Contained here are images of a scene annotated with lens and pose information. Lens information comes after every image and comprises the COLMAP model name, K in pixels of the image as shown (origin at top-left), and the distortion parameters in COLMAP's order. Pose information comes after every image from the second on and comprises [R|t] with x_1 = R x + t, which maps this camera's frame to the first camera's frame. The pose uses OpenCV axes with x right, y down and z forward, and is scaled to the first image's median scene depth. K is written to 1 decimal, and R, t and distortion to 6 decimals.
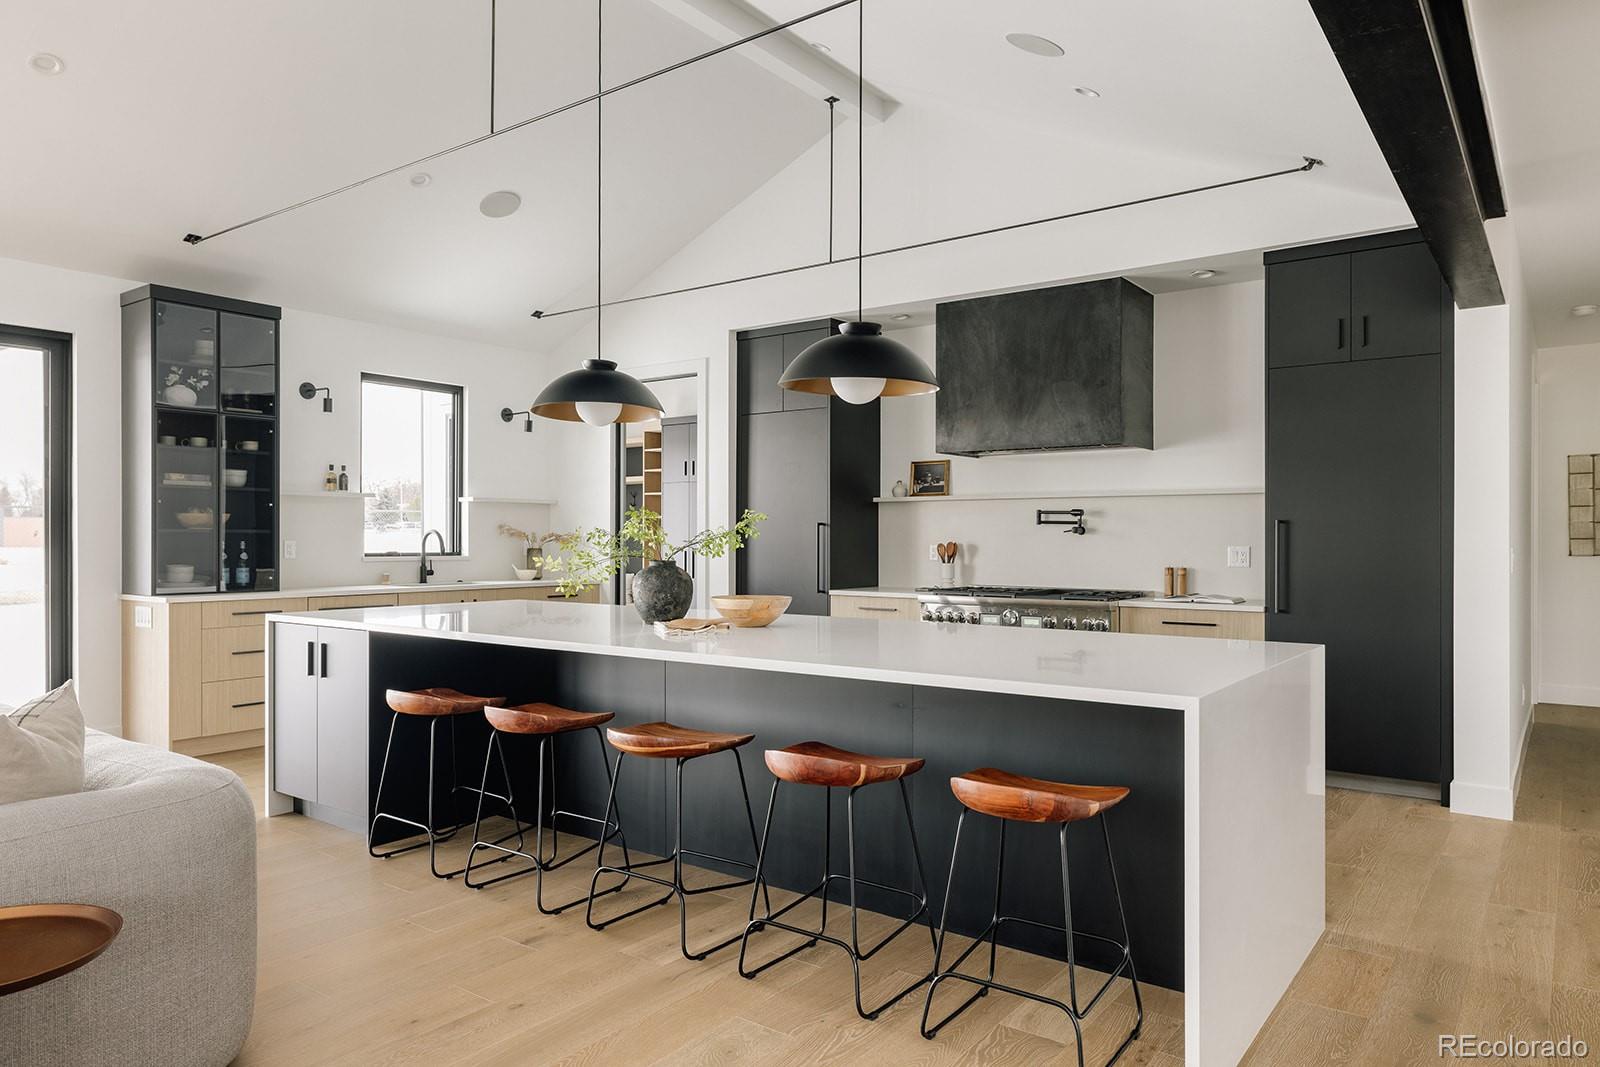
lens RADIAL K [[1050.2, 0, 803.7], [0, 1050.2, 537.9], [0, 0, 1]] dist [0.005425, 0.000572]
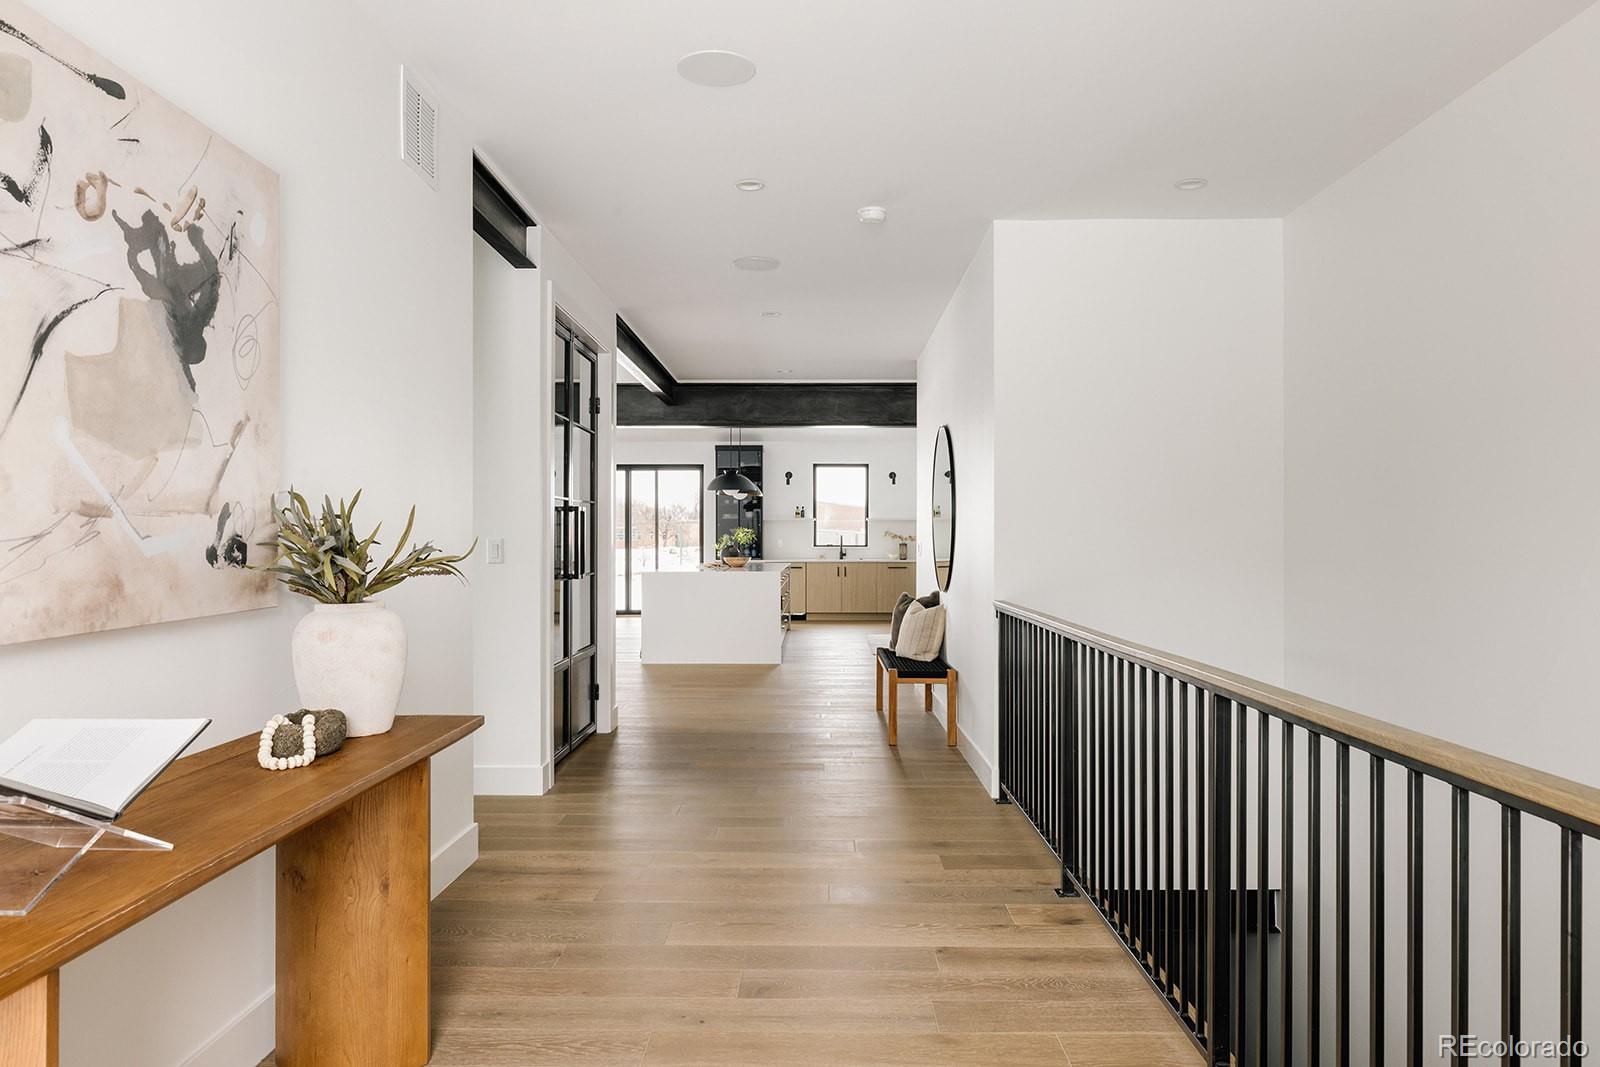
lens RADIAL K [[1101.7, 0, 799.6], [0, 1101.7, 535.8], [0, 0, 1]] dist [-0.000048, 0.000000]
pose [[0.584684, -0.001941, -0.811259, 1.678887], [0.002050, 0.999997, -0.000916, -0.002882], [0.811259, -0.001127, 0.584686, -0.455271]]
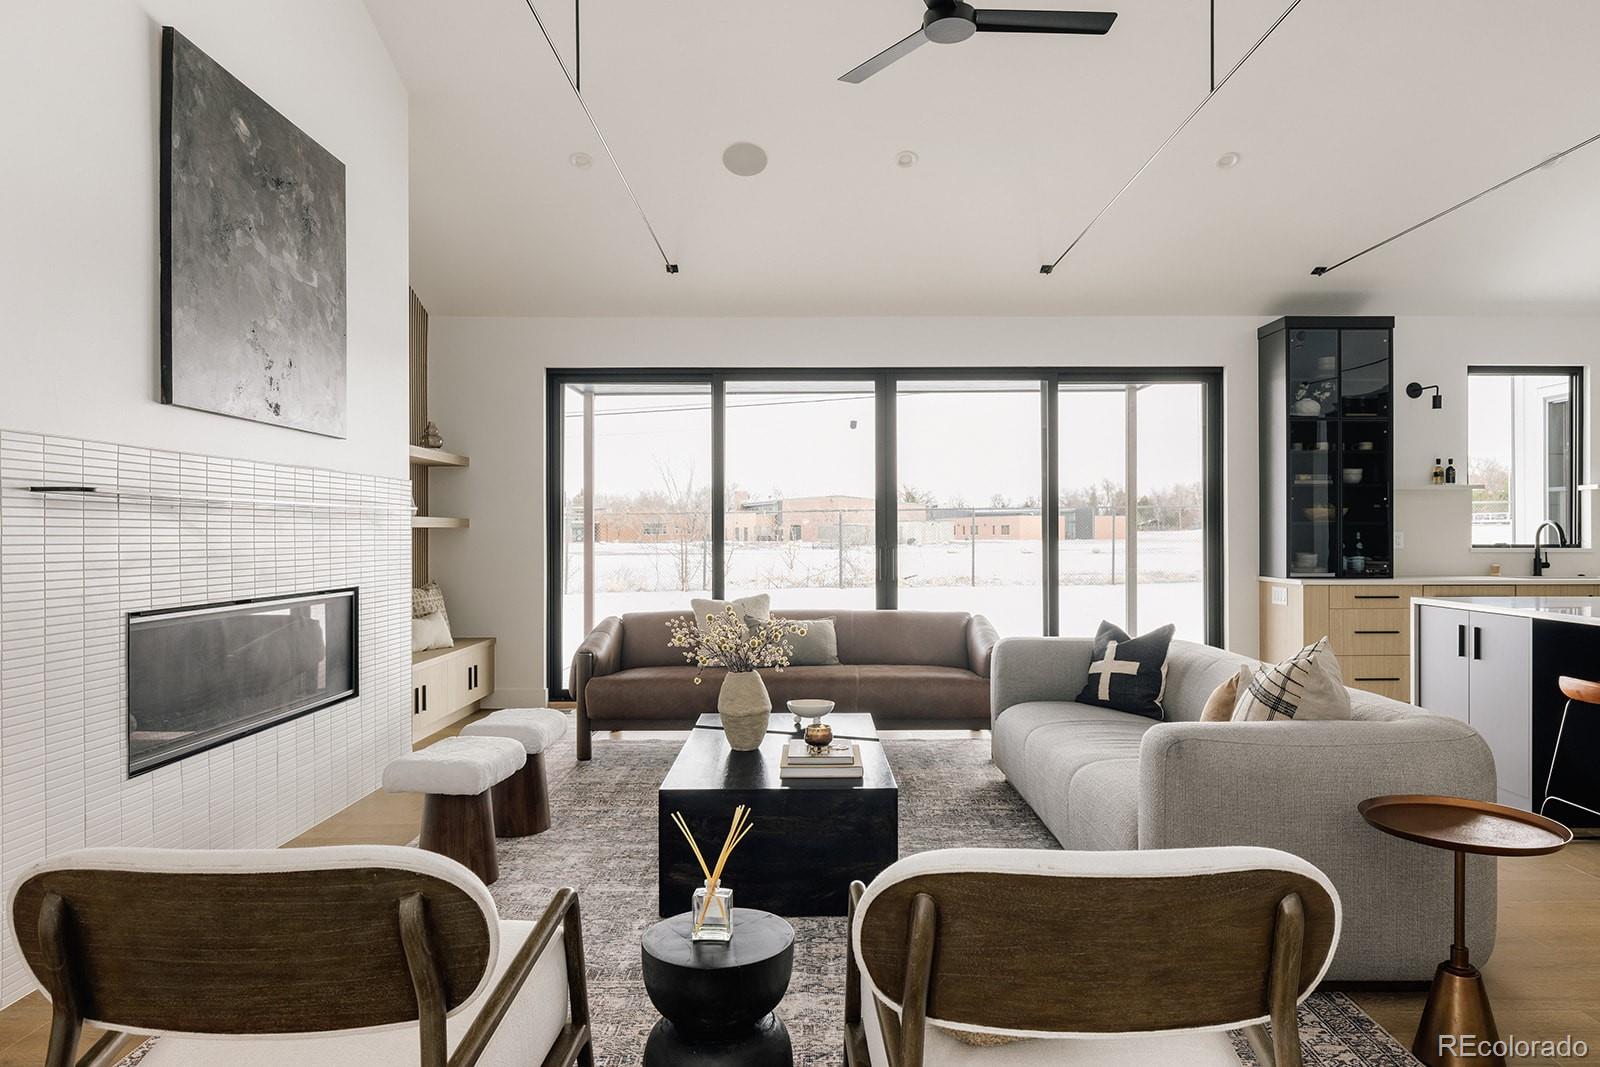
lens RADIAL K [[1011.9, 0, 804.0], [0, 1011.9, 532.5], [0, 0, 1]] dist [-0.000473, 0.000137]
pose [[0.607255, -0.002524, -0.794503, -0.039341], [0.003100, 0.999995, -0.000807, 0.002269], [0.794501, -0.001973, 0.607260, -0.116123]]
